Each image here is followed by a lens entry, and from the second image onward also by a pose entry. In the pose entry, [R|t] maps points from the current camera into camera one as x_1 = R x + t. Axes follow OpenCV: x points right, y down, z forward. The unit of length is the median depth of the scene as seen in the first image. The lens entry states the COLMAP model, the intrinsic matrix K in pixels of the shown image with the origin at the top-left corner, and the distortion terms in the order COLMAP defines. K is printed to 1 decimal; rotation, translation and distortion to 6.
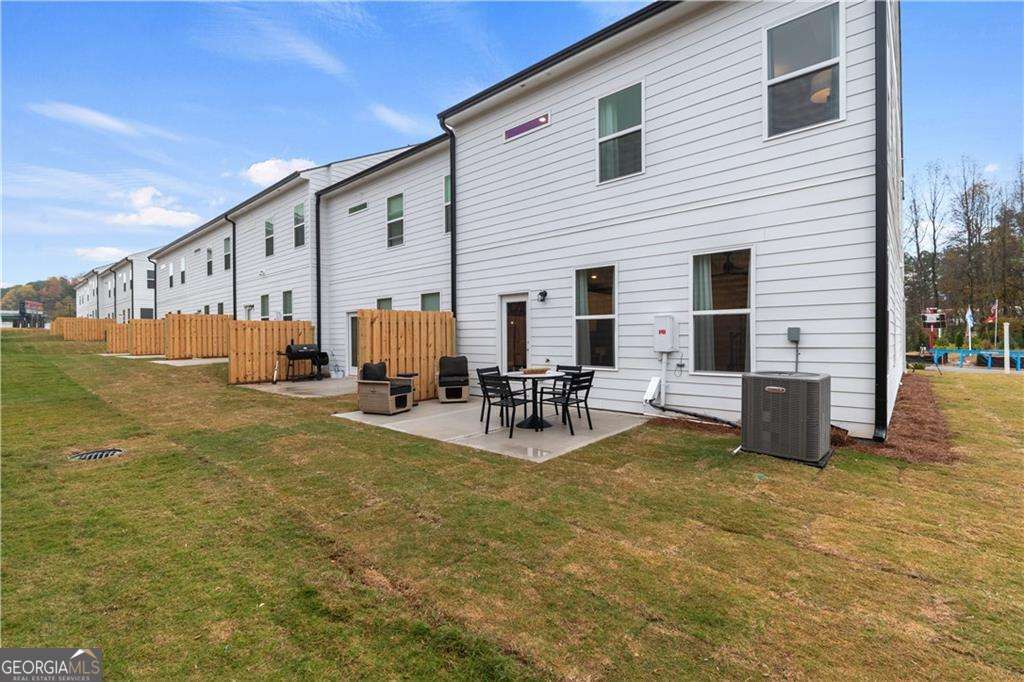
lens RADIAL K [[454.1, 0, 512.5], [0, 454.1, 337.4], [0, 0, 1]] dist [0.004612, -0.001244]
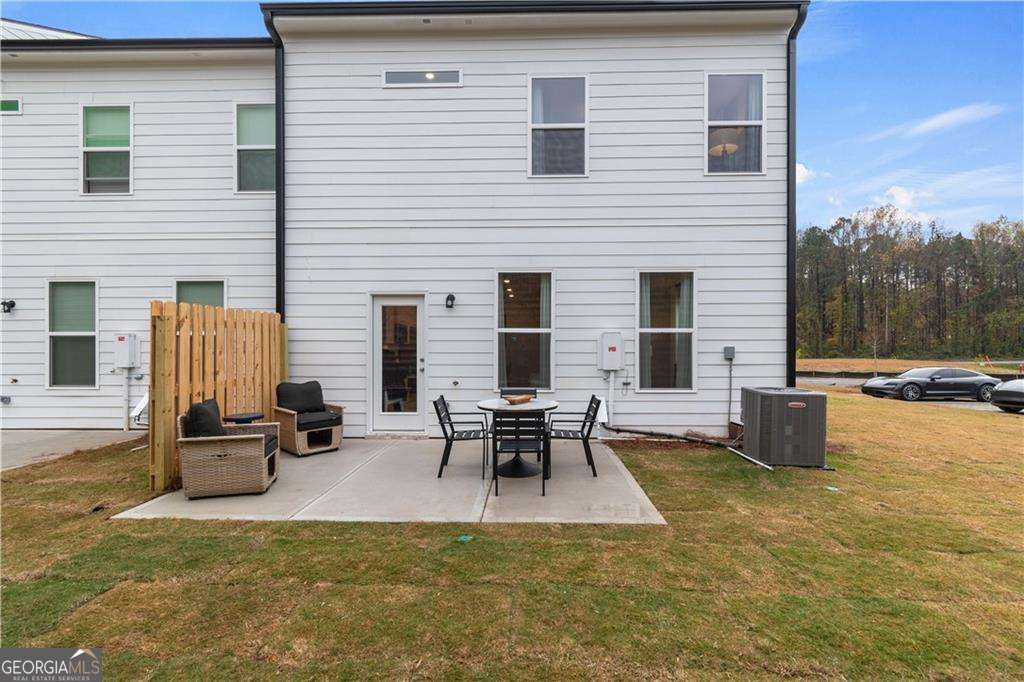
lens RADIAL K [[454.1, 0, 511.6], [0, 454.1, 347.4], [0, 0, 1]] dist [0.004612, -0.001244]
pose [[0.762529, 0.013025, 0.646823, -0.387921], [-0.006250, 0.999899, -0.012767, -0.001916], [-0.646924, 0.005693, 0.762533, 0.368160]]
